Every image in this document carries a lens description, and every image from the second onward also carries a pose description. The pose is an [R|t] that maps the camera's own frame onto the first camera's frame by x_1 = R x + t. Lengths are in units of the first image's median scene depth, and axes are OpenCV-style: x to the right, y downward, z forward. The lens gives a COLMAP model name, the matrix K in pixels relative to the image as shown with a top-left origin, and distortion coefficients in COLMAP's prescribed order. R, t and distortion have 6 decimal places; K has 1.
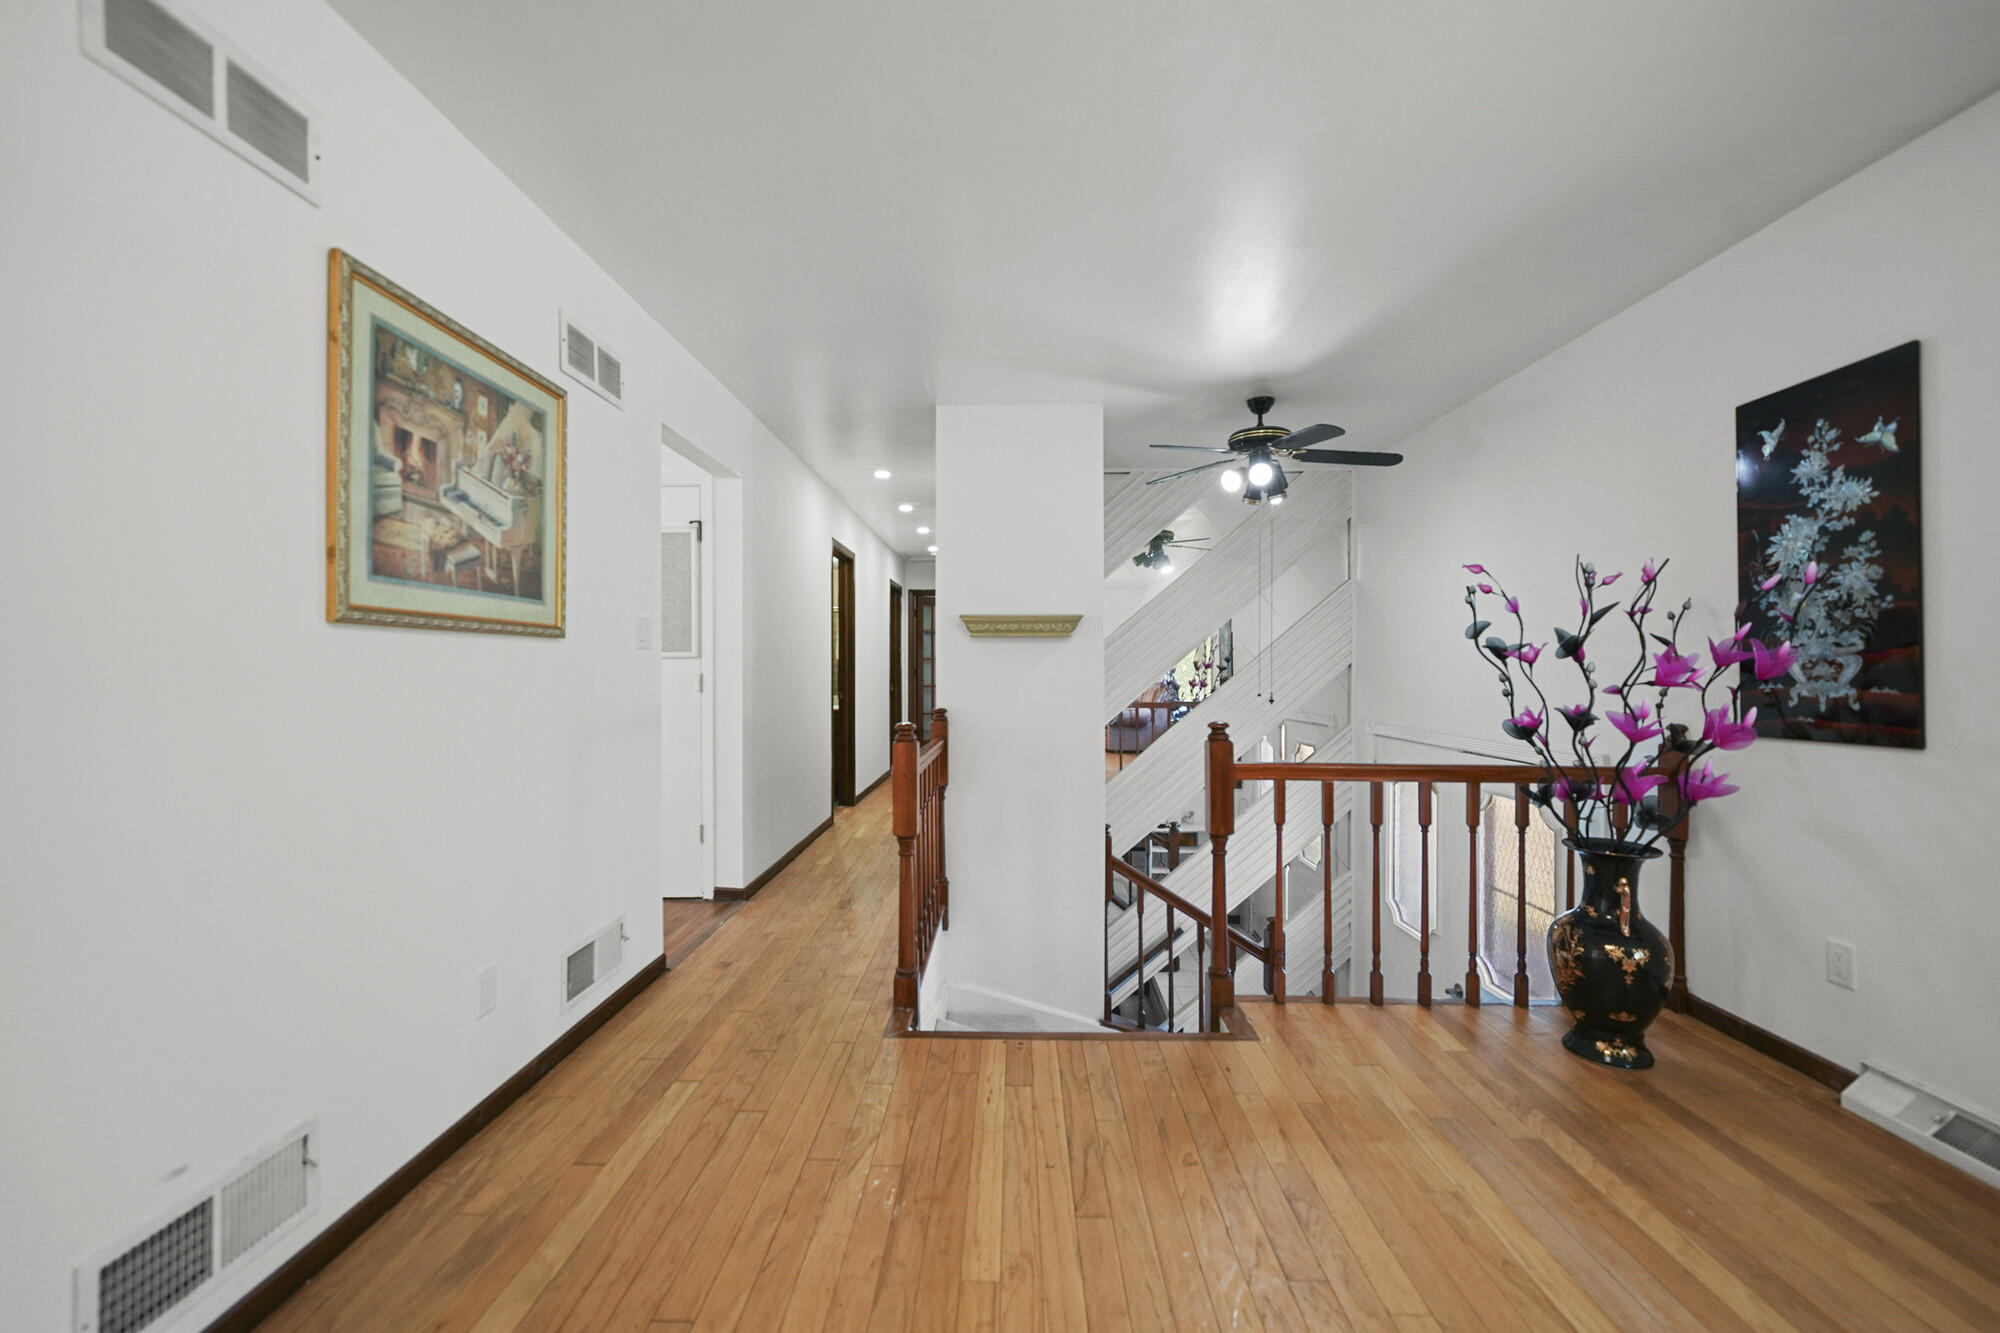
lens RADIAL K [[798.0, 0, 1000.8], [0, 798.0, 672.8], [0, 0, 1]] dist [0.001229, 0.000125]
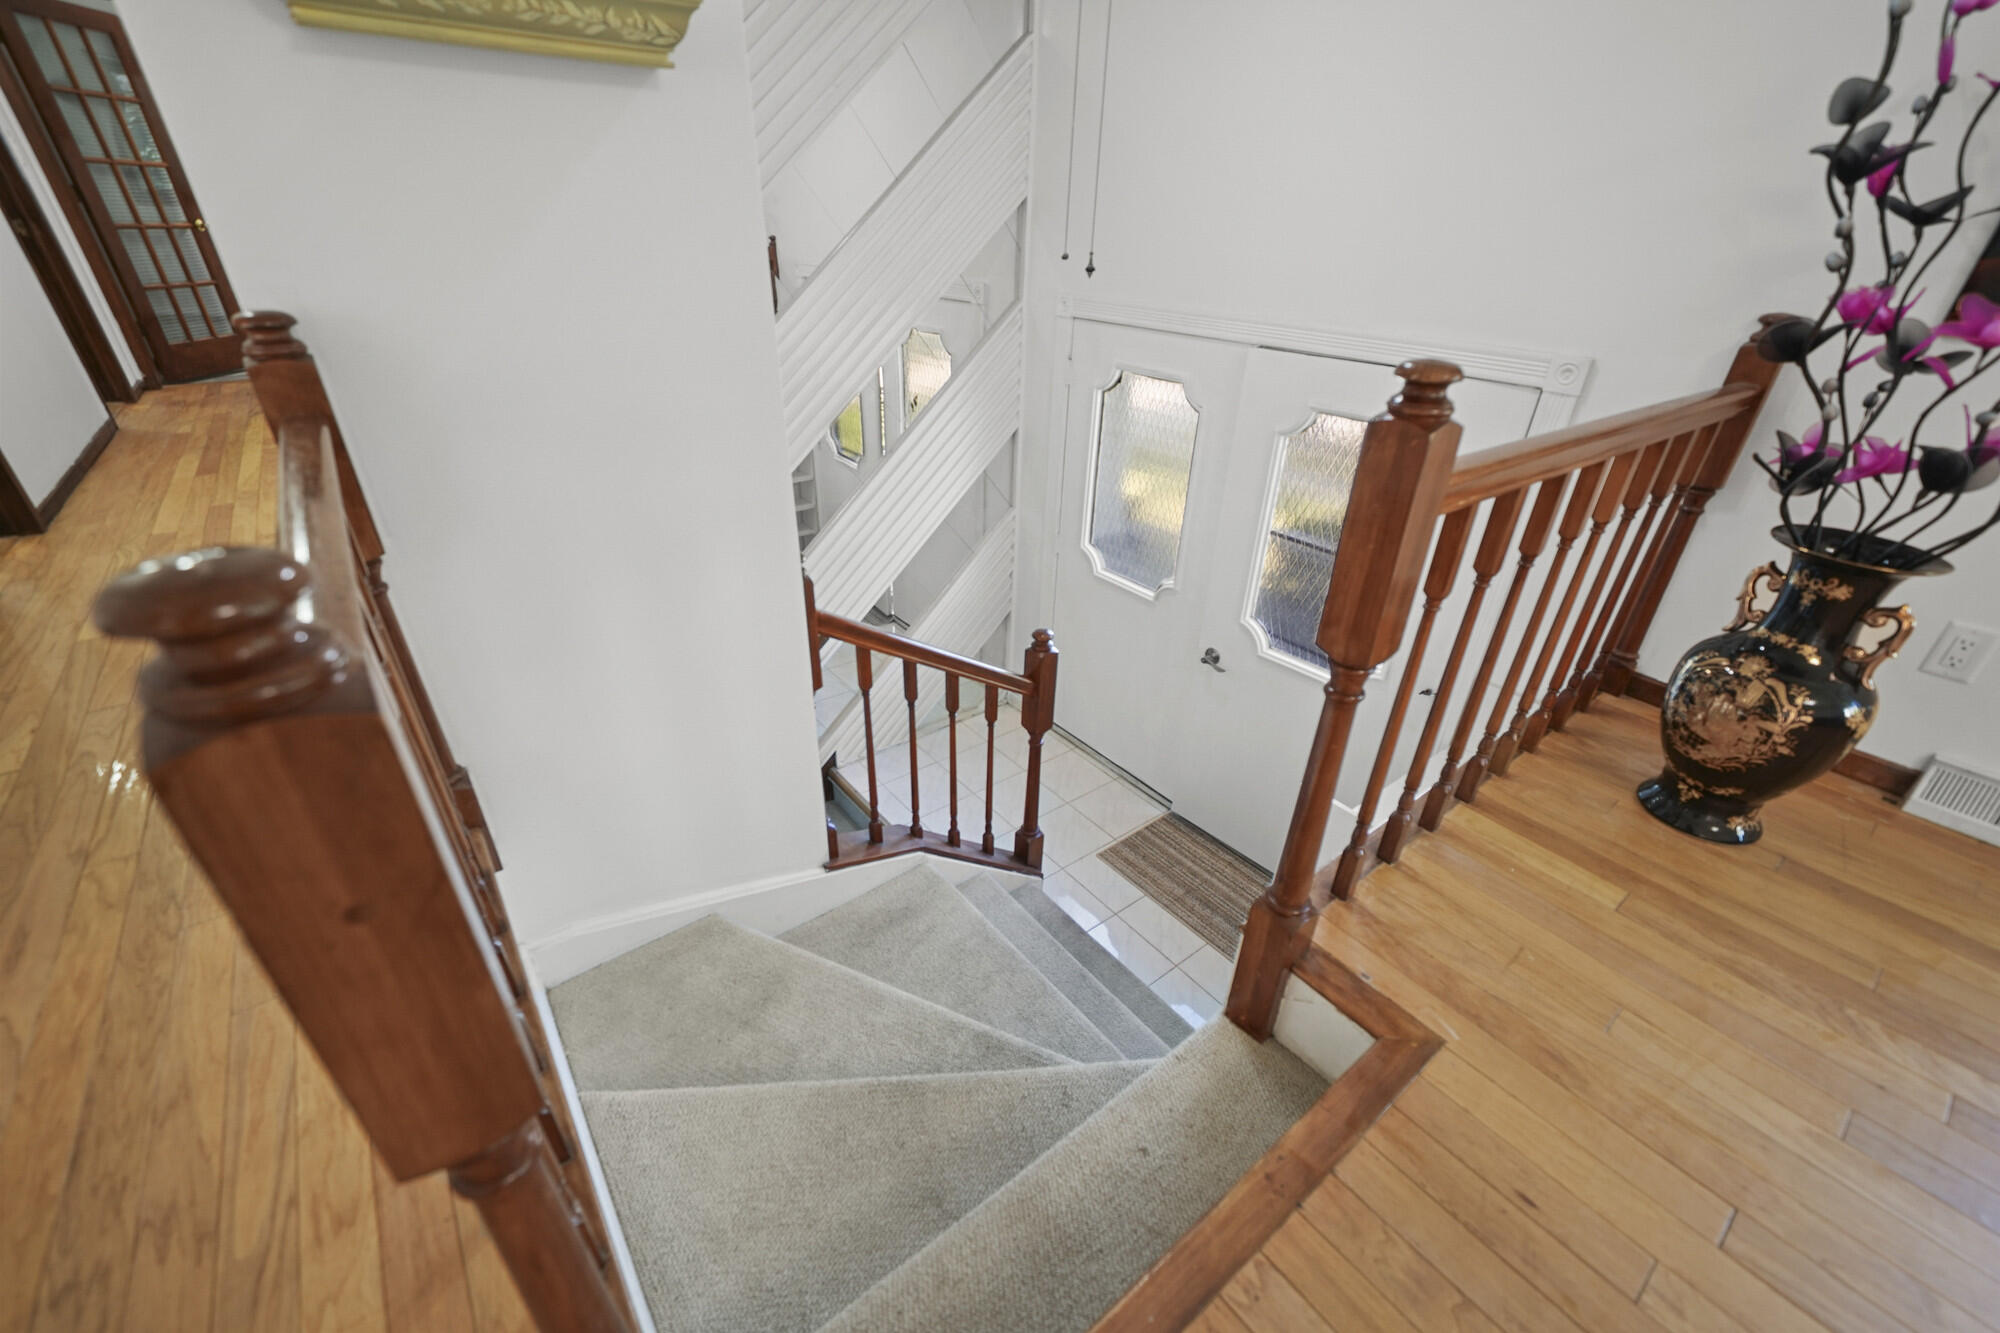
lens RADIAL K [[798.0, 0, 1000.8], [0, 798.0, 672.8], [0, 0, 1]] dist [0.001229, 0.000125]
pose [[0.778385, -0.292847, 0.555299, -0.099708], [-0.021238, 0.871744, 0.489501, 0.014292], [-0.627428, -0.392813, 0.672333, 0.864440]]
